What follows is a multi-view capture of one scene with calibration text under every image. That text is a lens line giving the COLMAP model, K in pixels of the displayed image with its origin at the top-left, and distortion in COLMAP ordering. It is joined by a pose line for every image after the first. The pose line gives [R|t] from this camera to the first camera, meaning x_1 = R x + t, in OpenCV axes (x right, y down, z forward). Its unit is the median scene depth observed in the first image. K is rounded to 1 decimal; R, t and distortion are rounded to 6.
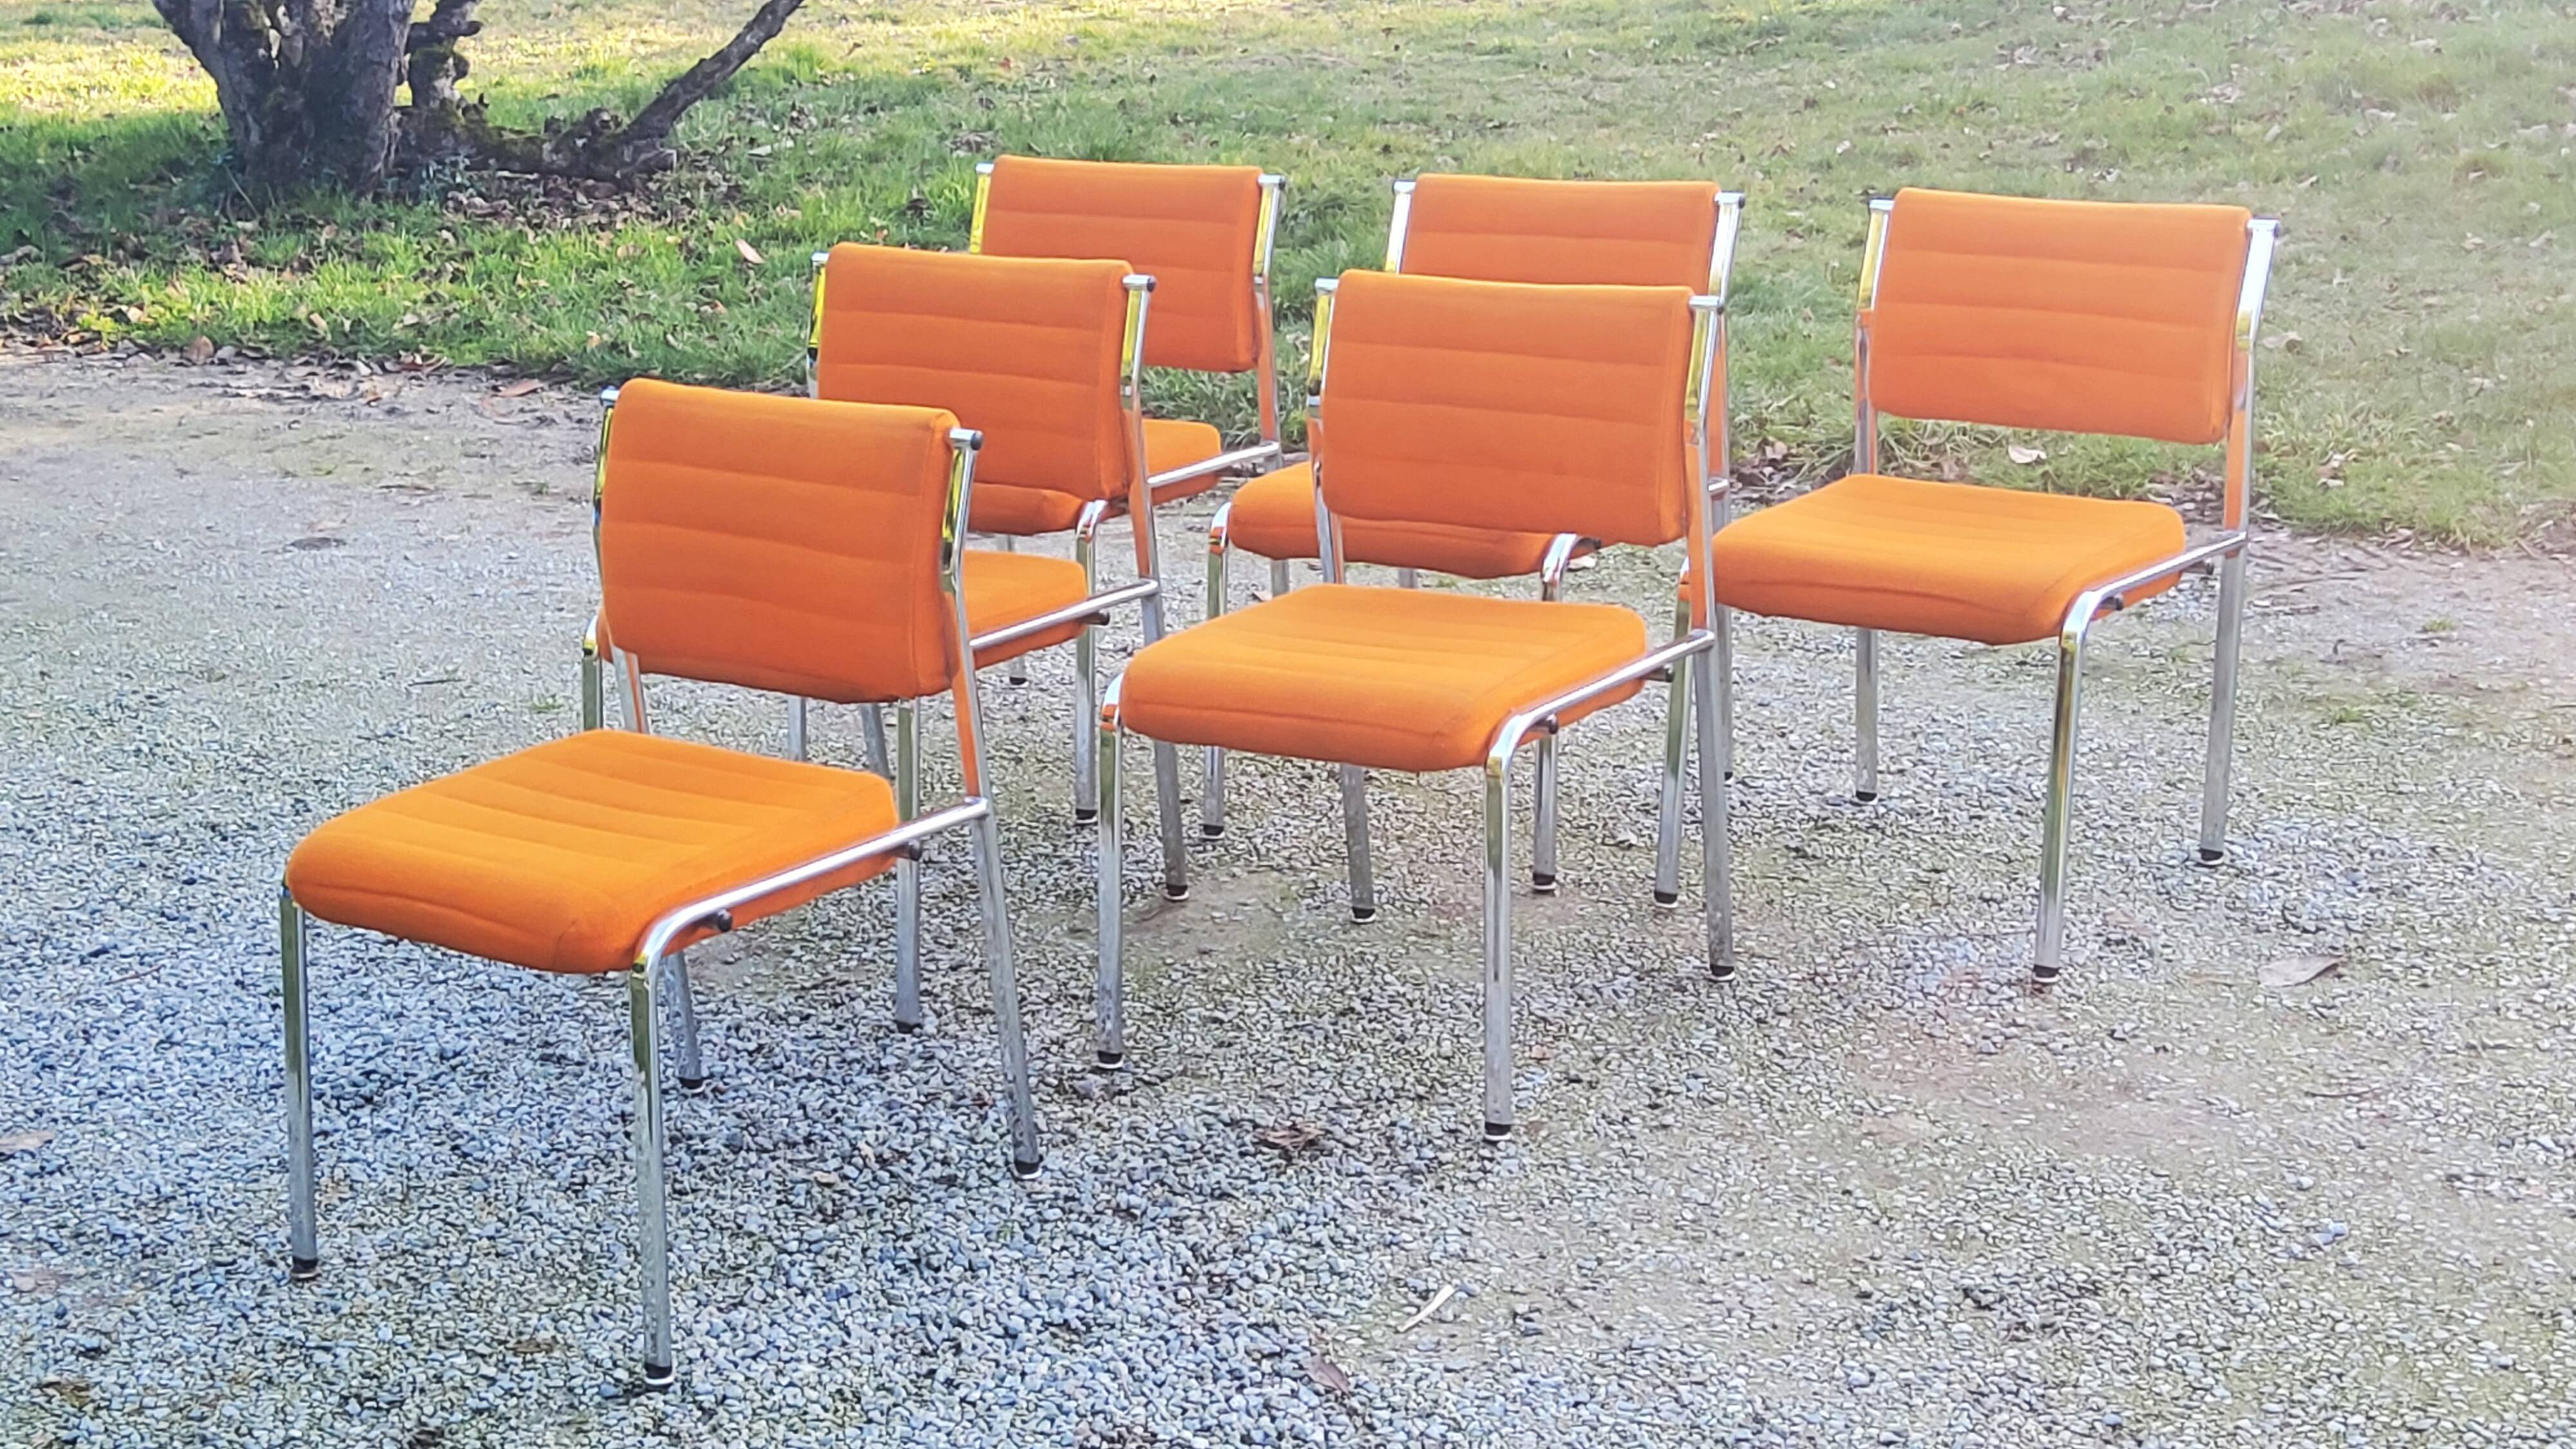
lens RADIAL K [[3816.3, 0, 1282.0], [0, 3816.3, 735.6], [0, 0, 1]] dist [0.105102, 0.000000]
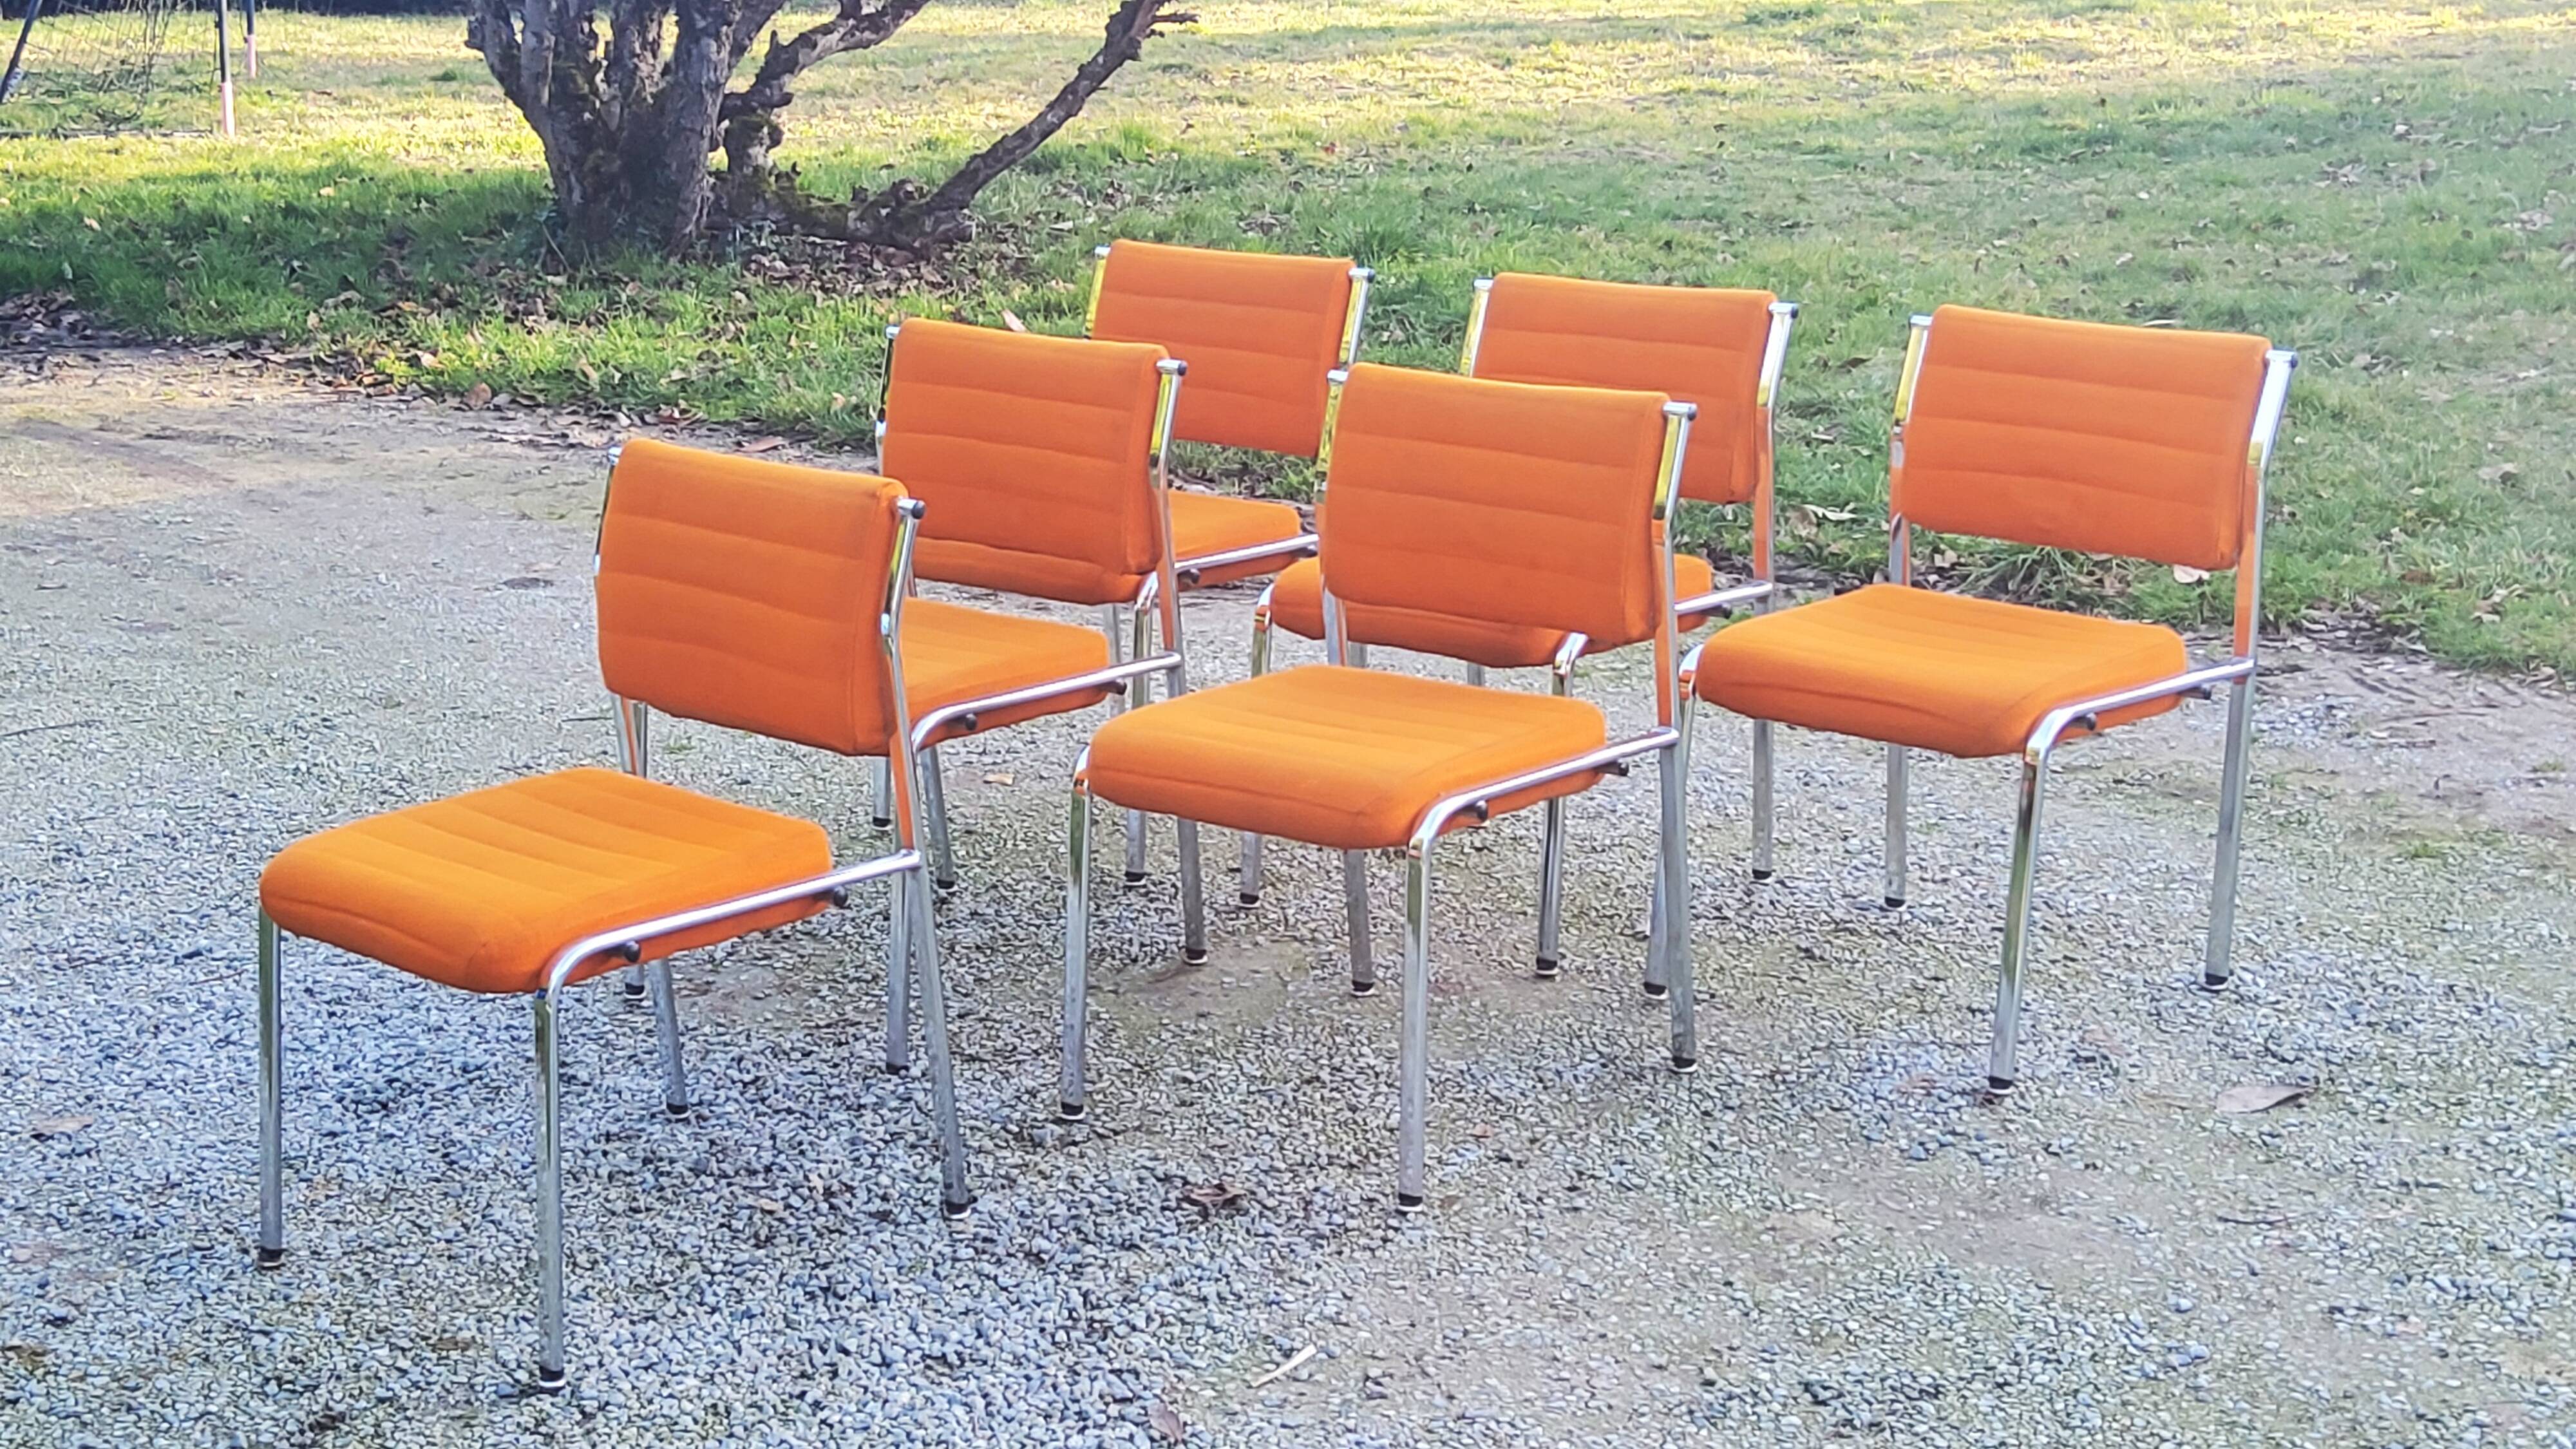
lens RADIAL K [[3816.3, 0, 1281.6], [0, 3816.3, 706.4], [0, 0, 1]] dist [0.105102, 0.000000]
pose [[0.992198, 0.050790, -0.113859, 0.115543], [-0.053972, 0.998229, -0.025036, -0.001956], [0.112386, 0.030986, 0.993181, -0.027084]]
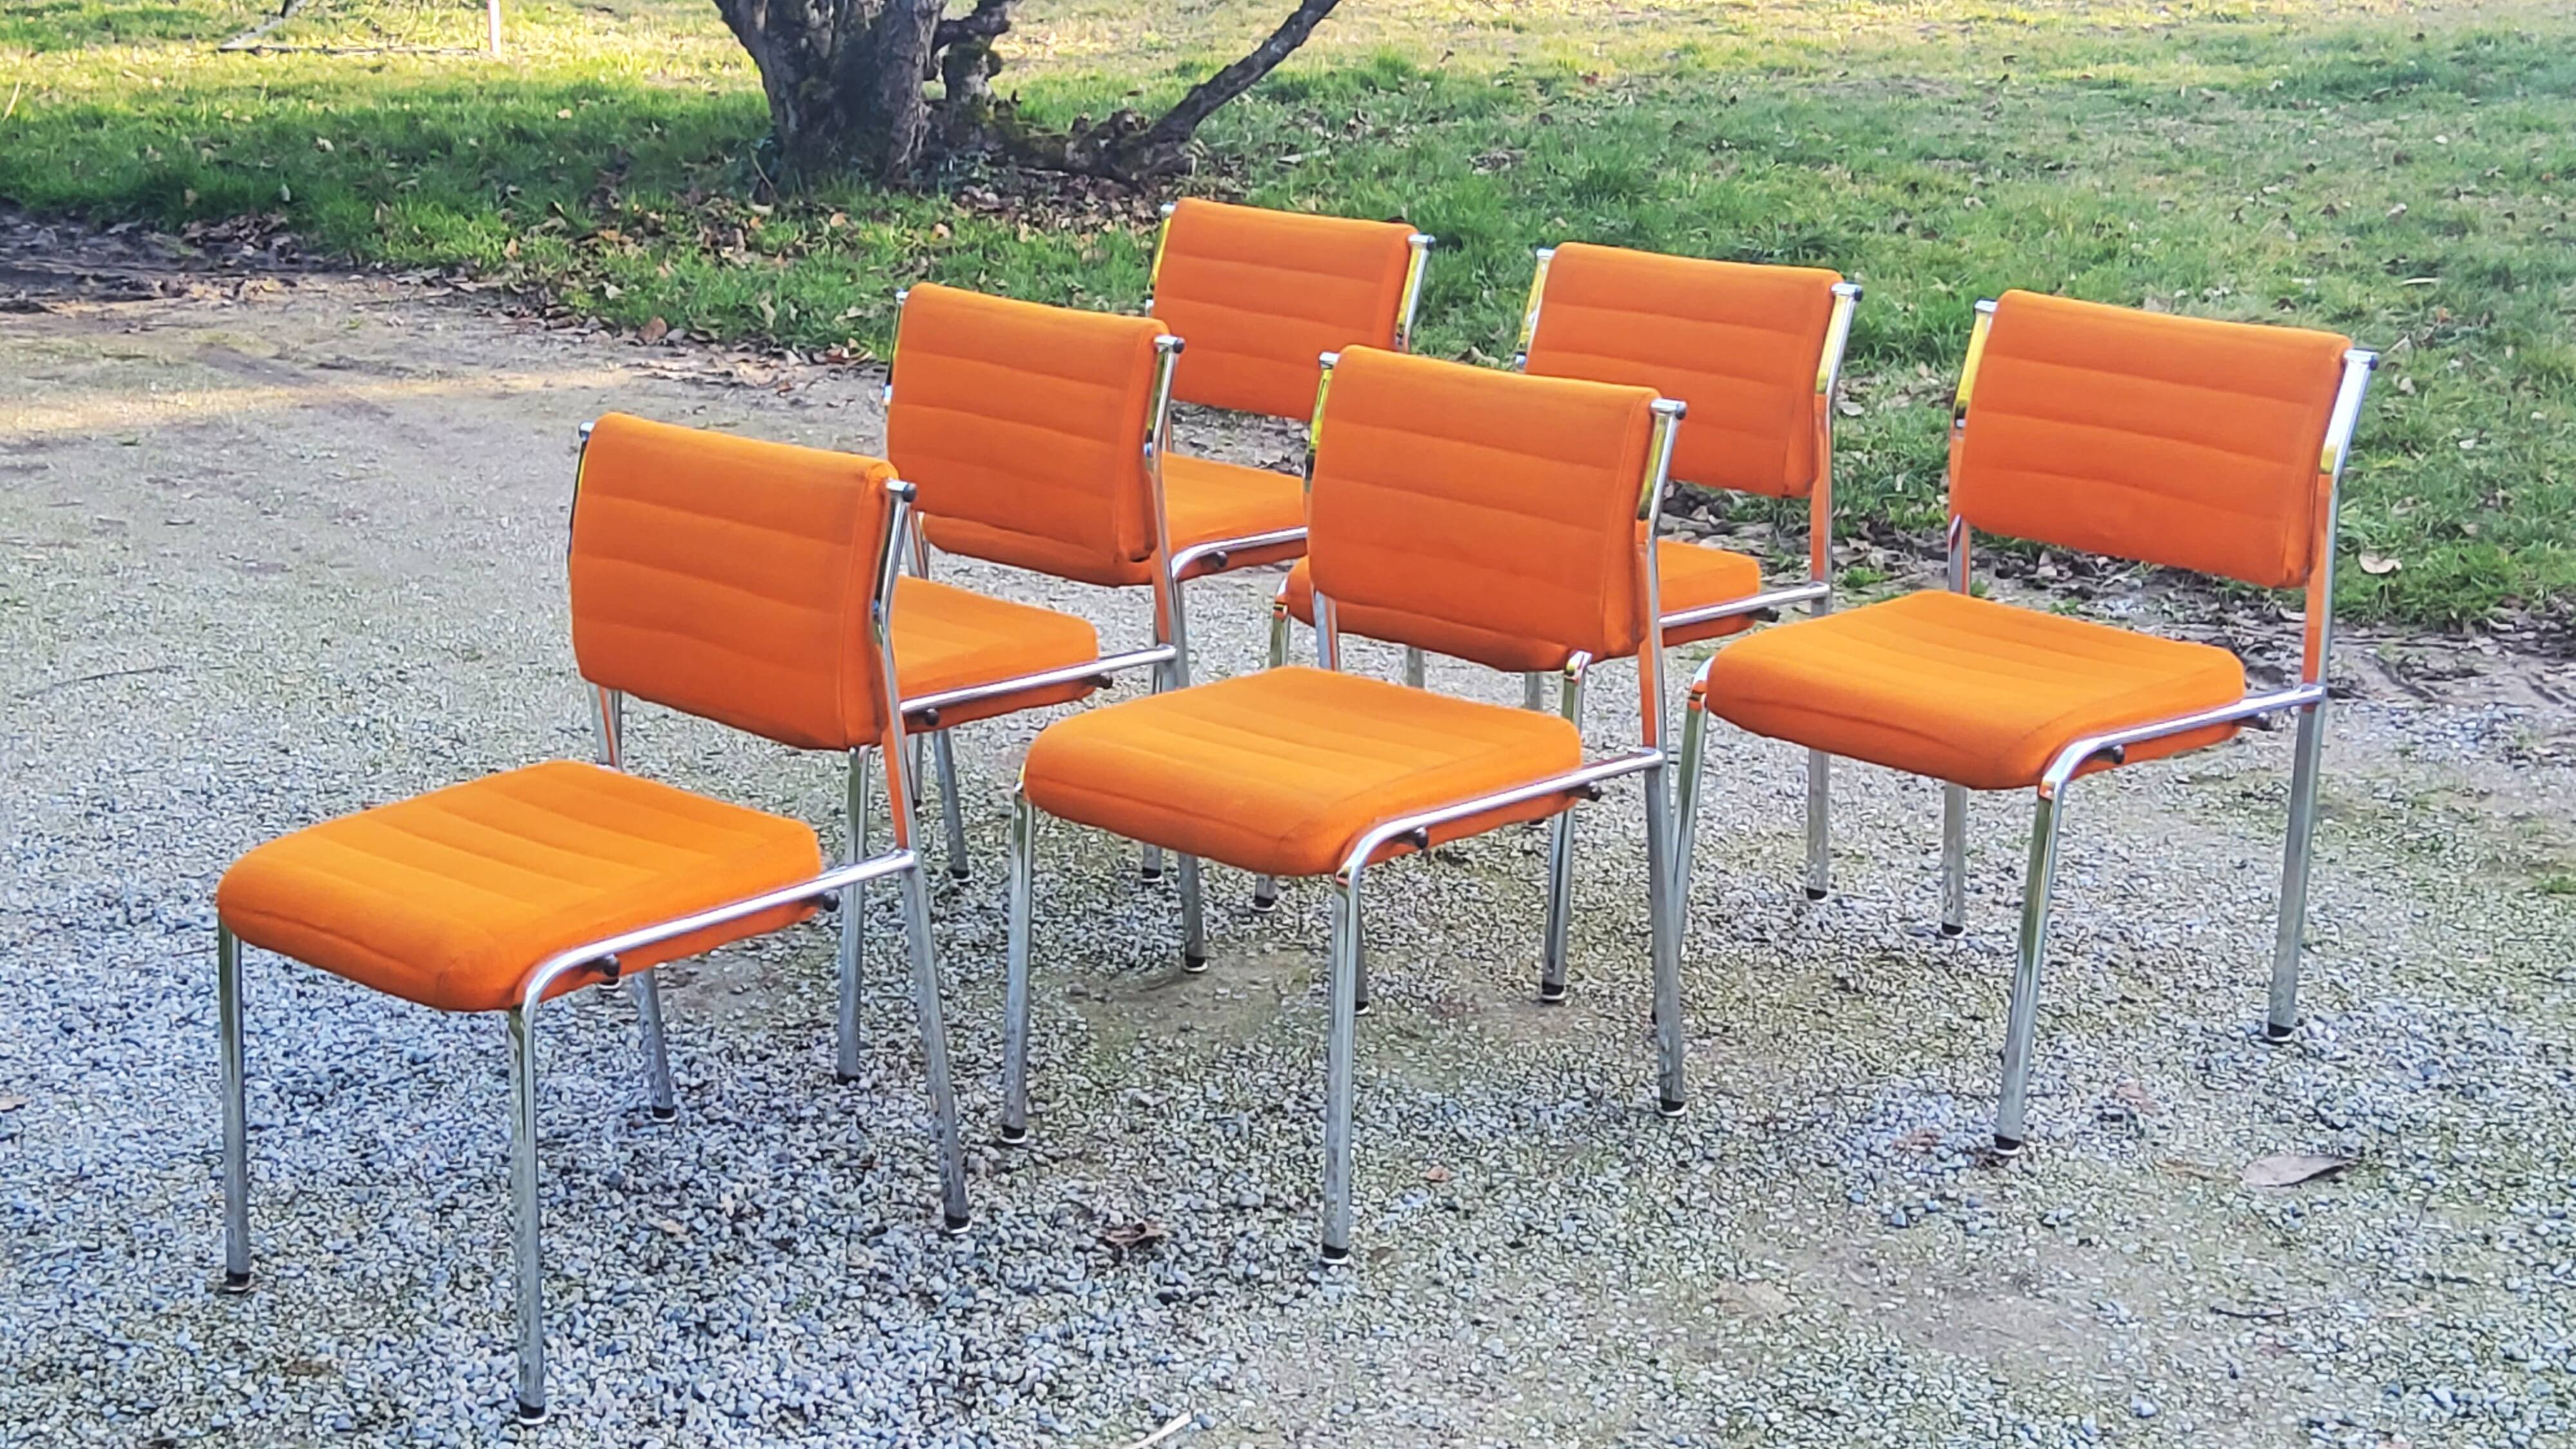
lens RADIAL K [[3816.3, 0, 1281.2], [0, 3816.3, 740.6], [0, 0, 1]] dist [0.105102, 0.000000]
pose [[0.975182, 0.082540, -0.205444, 0.200808], [-0.081751, 0.996576, 0.012338, -0.031533], [0.205759, 0.004763, 0.978591, 0.047304]]
